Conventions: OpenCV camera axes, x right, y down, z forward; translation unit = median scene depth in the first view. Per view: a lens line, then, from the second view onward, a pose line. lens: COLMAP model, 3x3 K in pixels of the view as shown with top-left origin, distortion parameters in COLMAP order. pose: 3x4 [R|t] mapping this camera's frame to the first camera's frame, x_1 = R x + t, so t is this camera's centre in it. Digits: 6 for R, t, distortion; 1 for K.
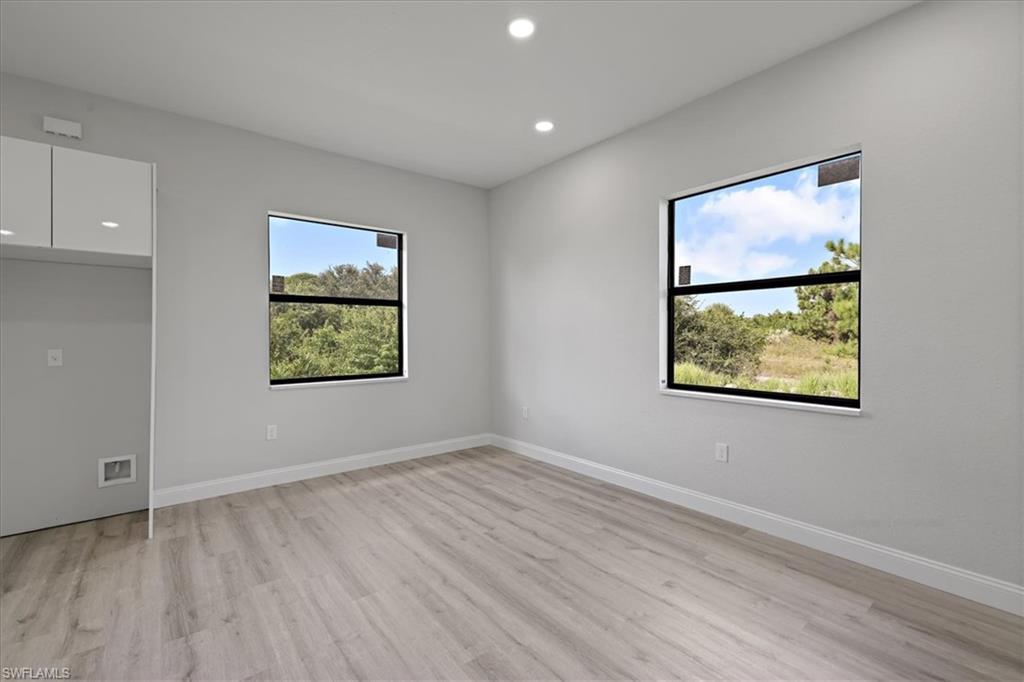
lens RADIAL K [[448.5, 0, 514.7], [0, 448.5, 334.7], [0, 0, 1]] dist [0.002267, -0.000266]
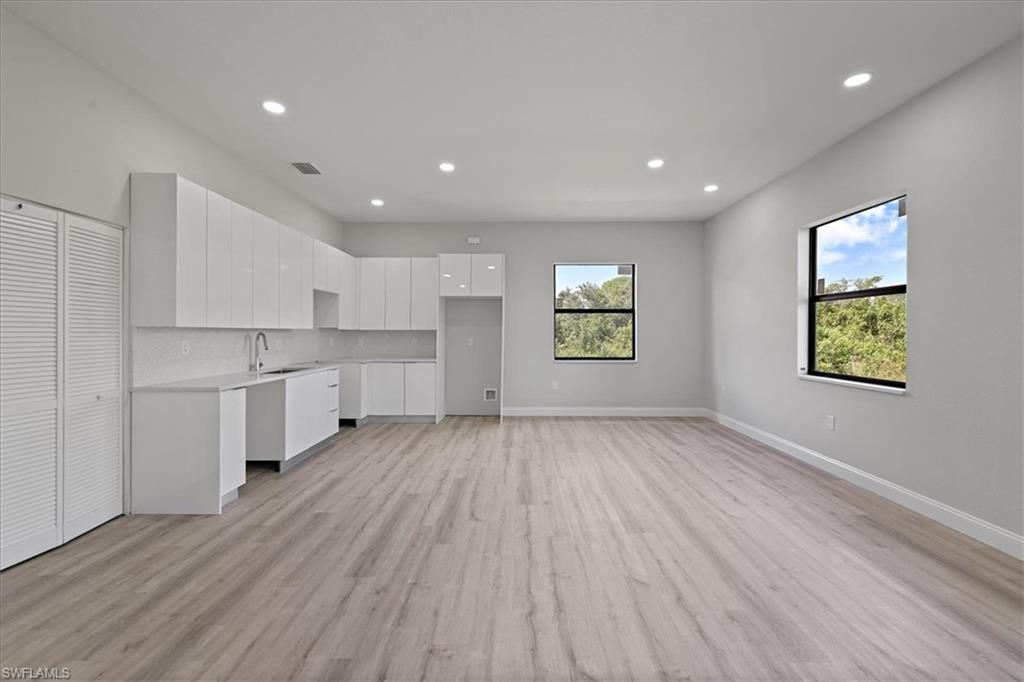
lens RADIAL K [[448.5, 0, 514.4], [0, 448.5, 328.5], [0, 0, 1]] dist [0.002267, -0.000266]
pose [[0.772578, -0.001113, -0.634919, 0.598257], [-0.004117, 0.999969, -0.006763, -0.000378], [0.634907, 0.007839, 0.772549, -0.622781]]
